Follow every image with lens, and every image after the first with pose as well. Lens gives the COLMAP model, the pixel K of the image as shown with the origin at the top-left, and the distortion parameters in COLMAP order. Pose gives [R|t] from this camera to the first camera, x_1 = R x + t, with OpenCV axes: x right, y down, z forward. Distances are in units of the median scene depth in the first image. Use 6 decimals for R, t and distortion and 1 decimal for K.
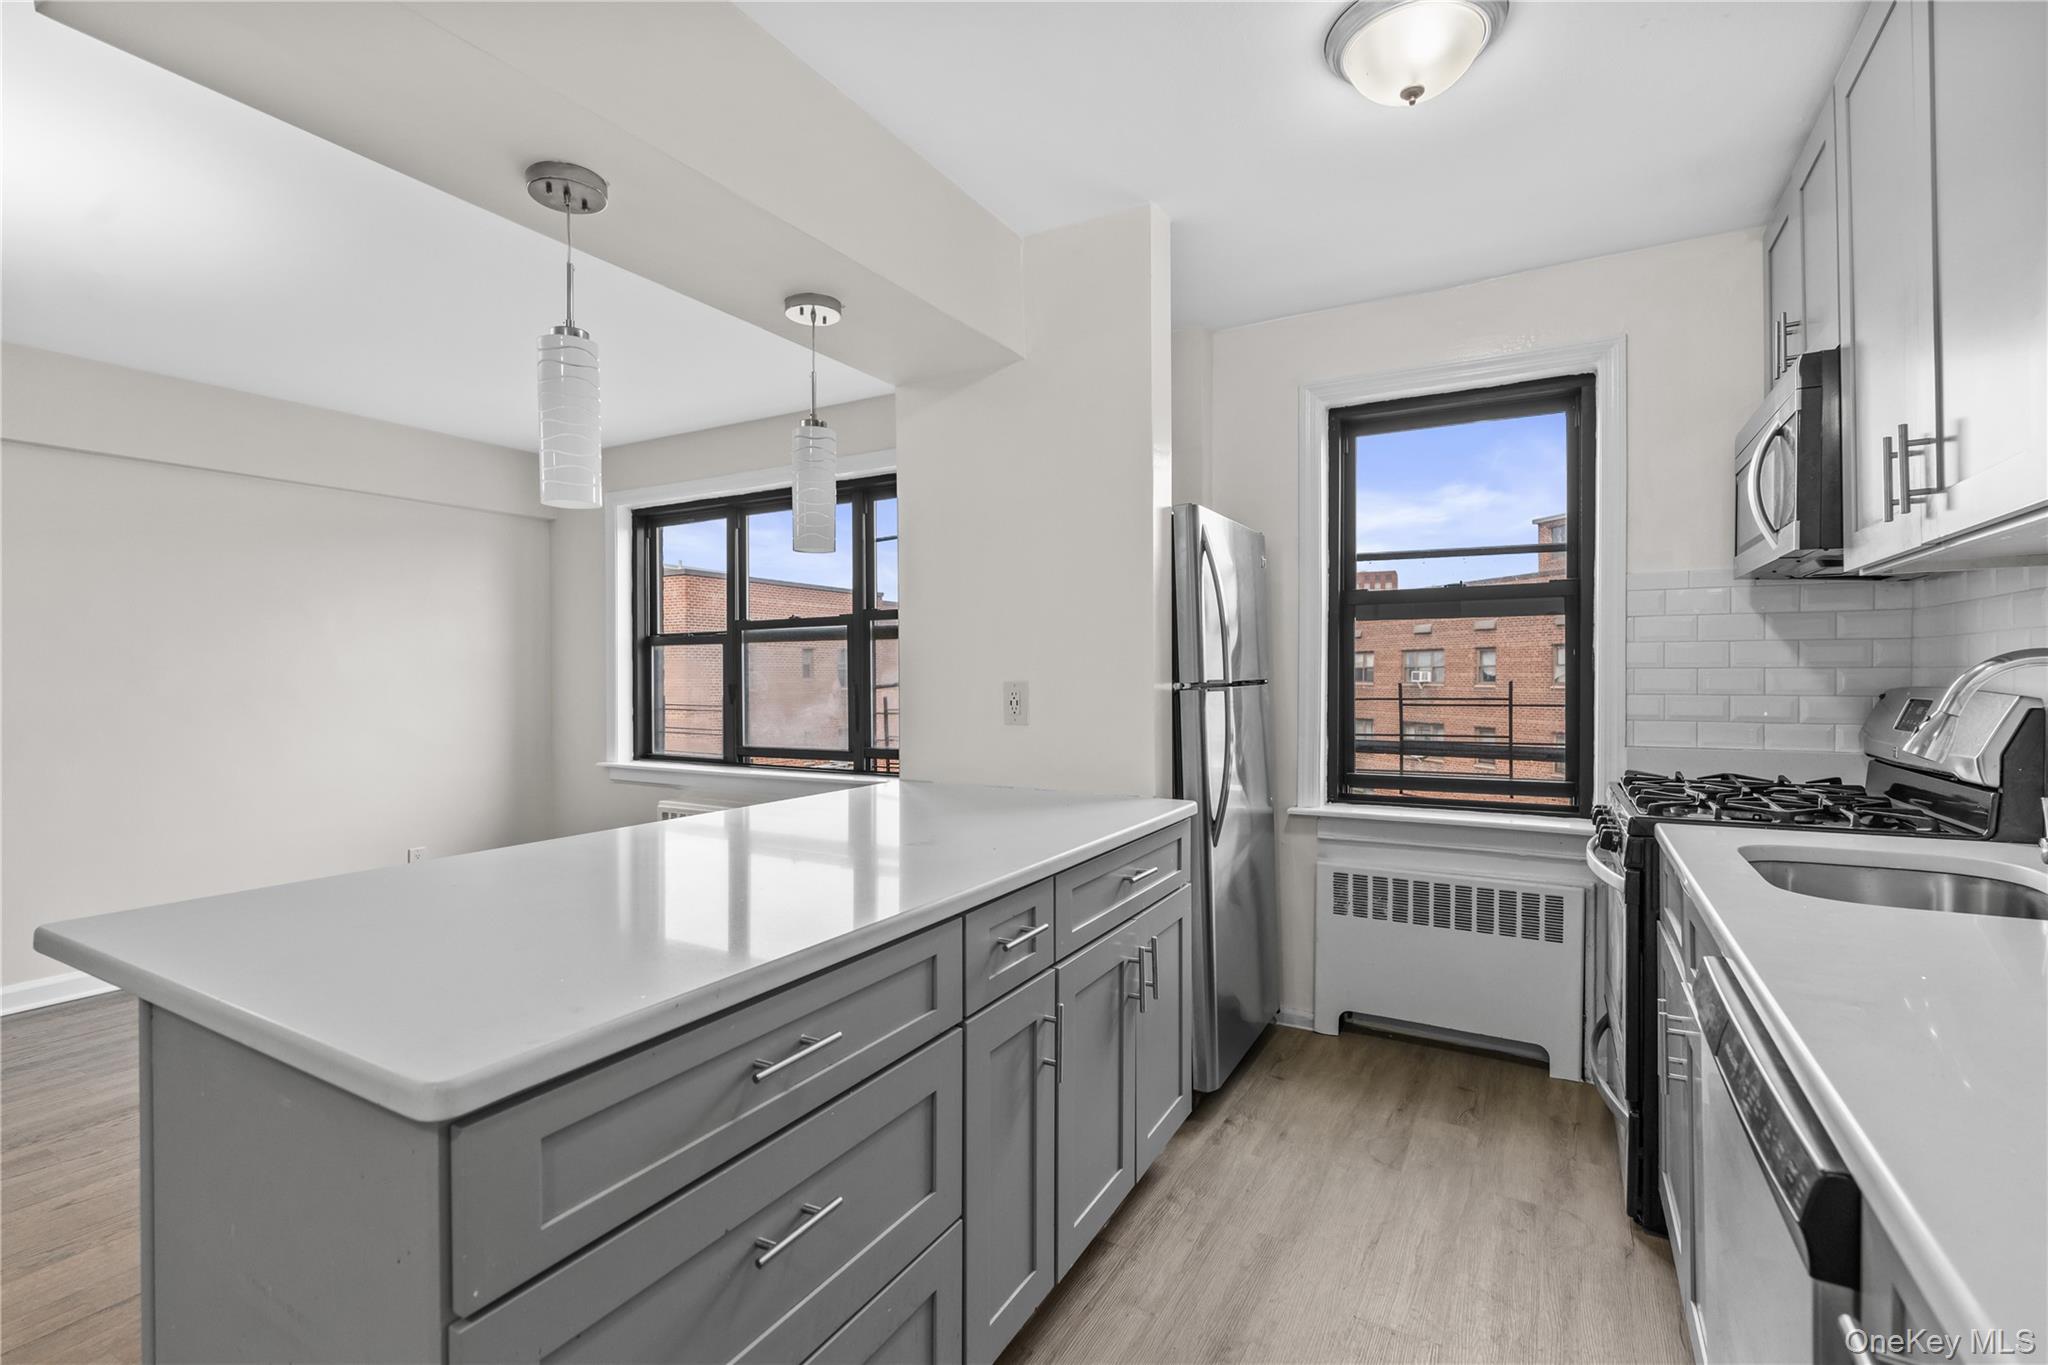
lens RADIAL K [[932.2, 0, 1020.0], [0, 932.2, 678.3], [0, 0, 1]] dist [-0.014386, 0.008149]
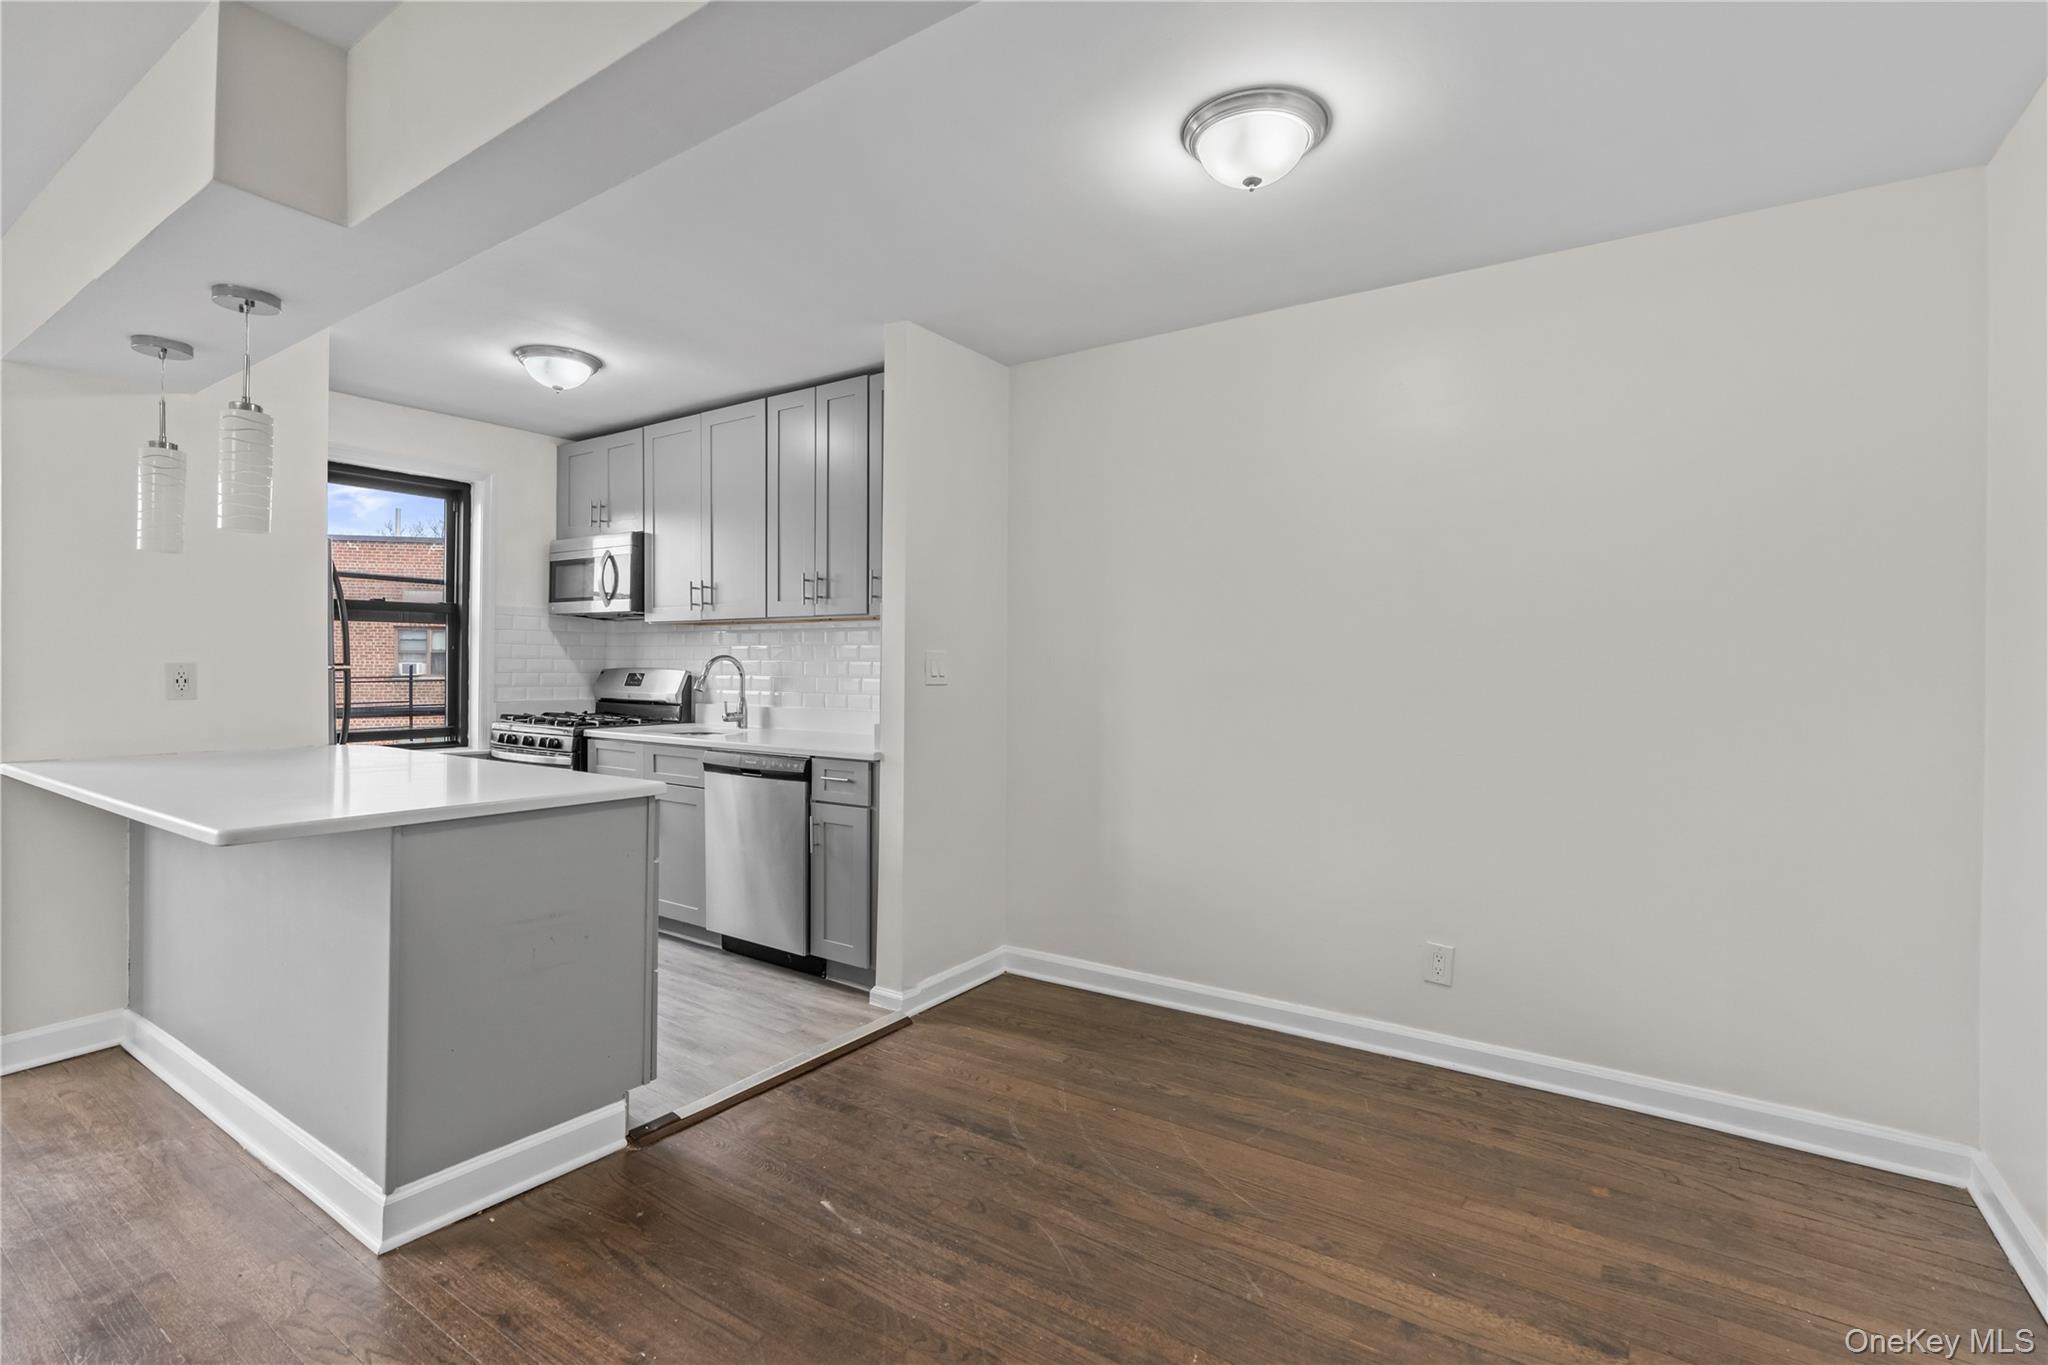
lens RADIAL K [[936.7, 0, 1024.2], [0, 936.7, 663.9], [0, 0, 1]] dist [-0.012605, 0.004679]
pose [[0.073939, 0.006540, 0.997241, -0.942259], [-0.004385, 0.999971, -0.006233, 0.006274], [-0.997253, -0.003912, 0.073966, -0.130952]]
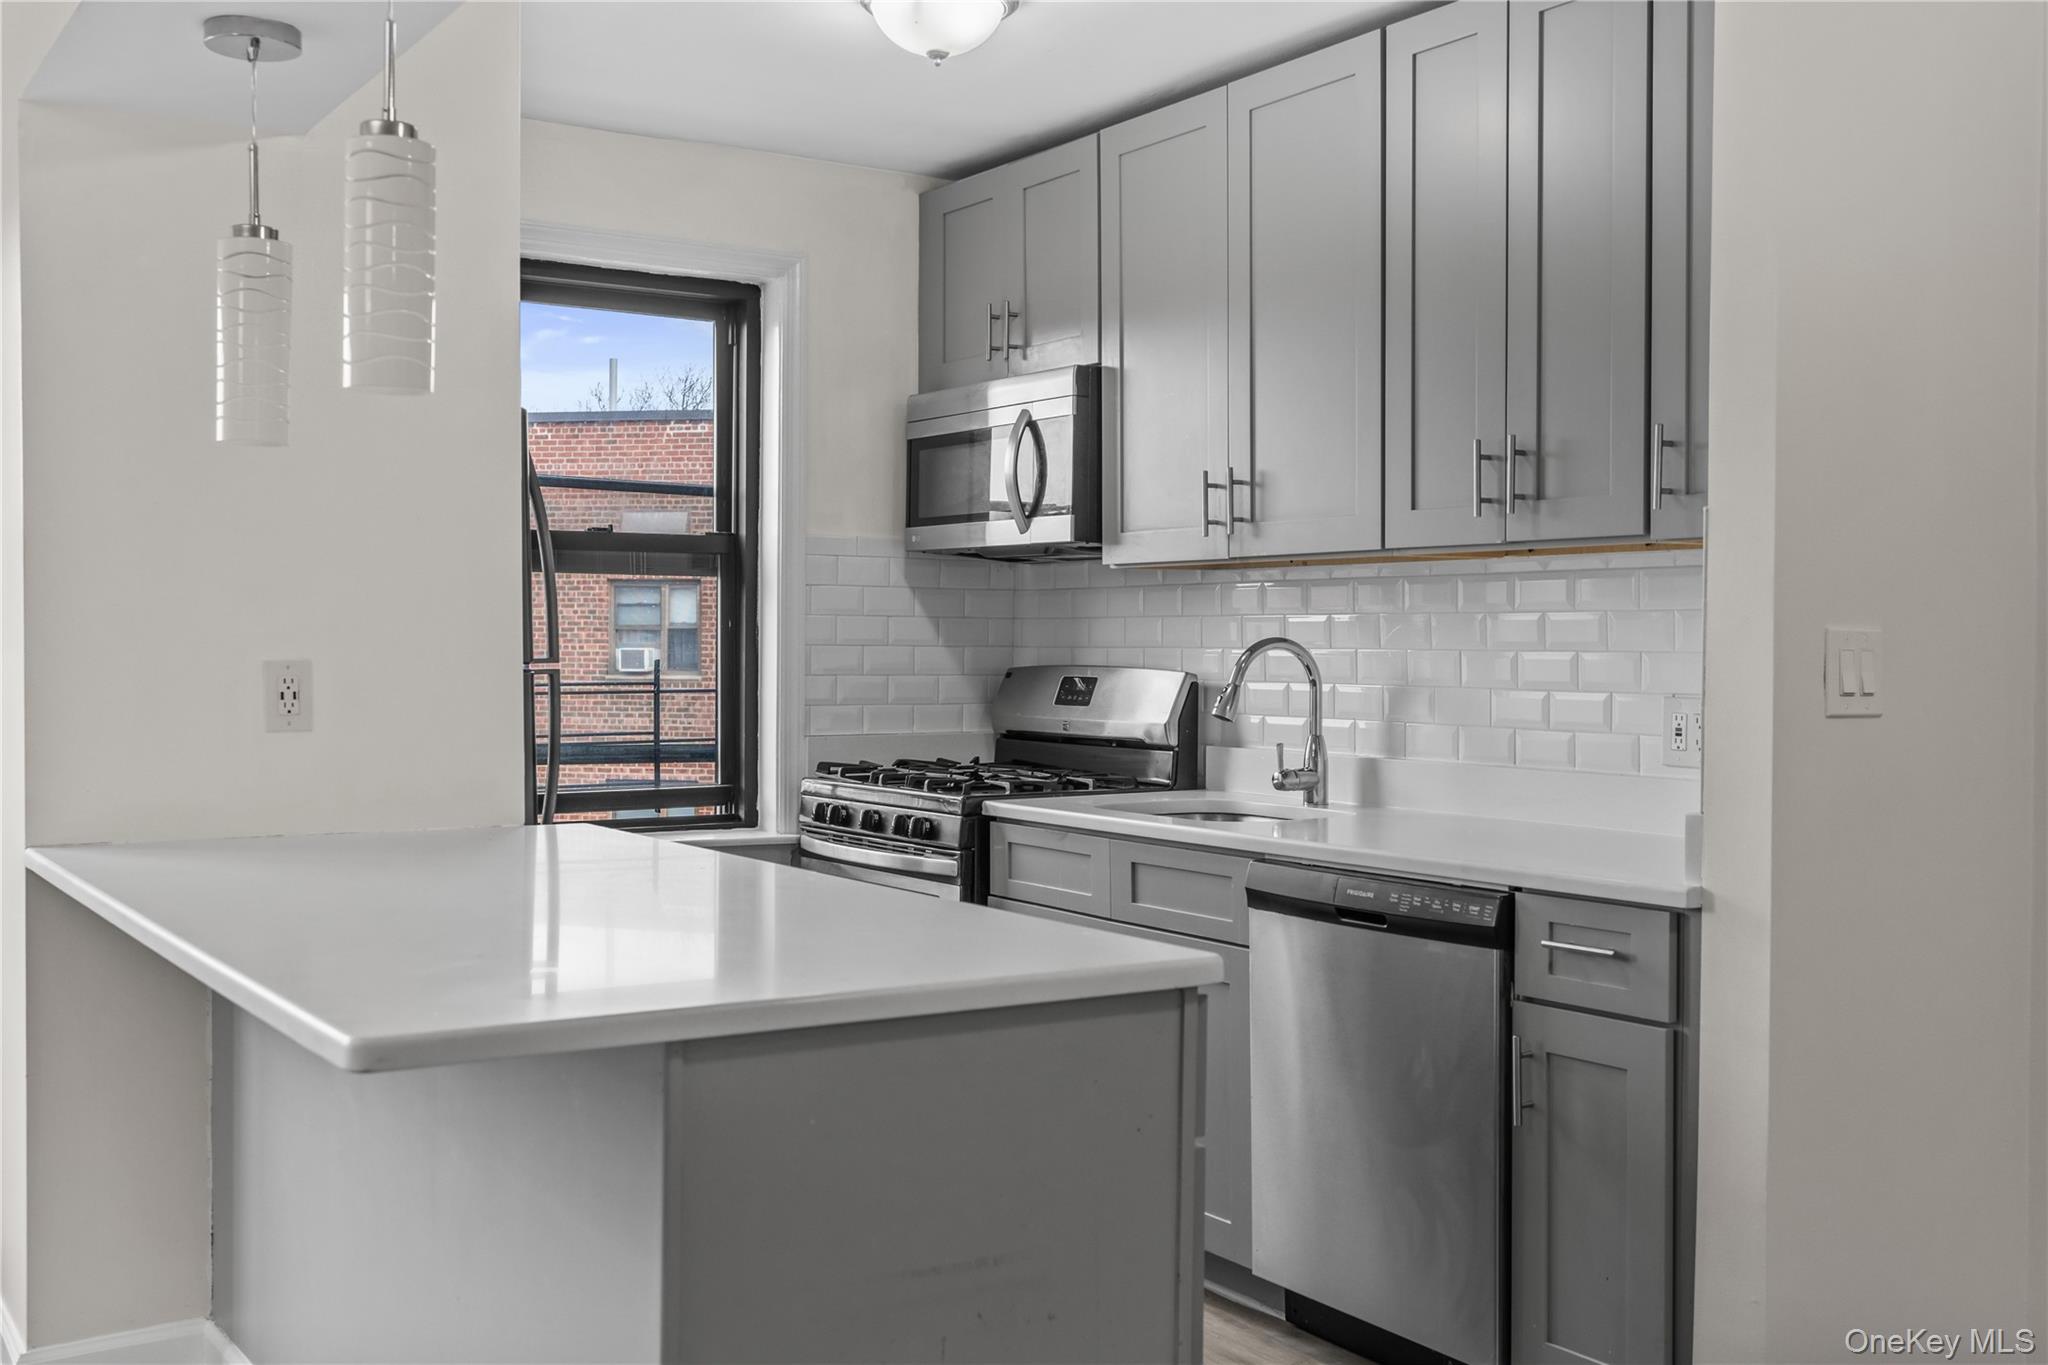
lens RADIAL K [[2038.9, 0, 1007.9], [0, 2038.9, 673.1], [0, 0, 1]] dist [0.005696, -0.001616]
pose [[0.455548, -0.005511, 0.890194, -0.836938], [-0.004247, 0.999956, 0.008363, -0.001256], [-0.890201, -0.007590, 0.455504, -0.023263]]
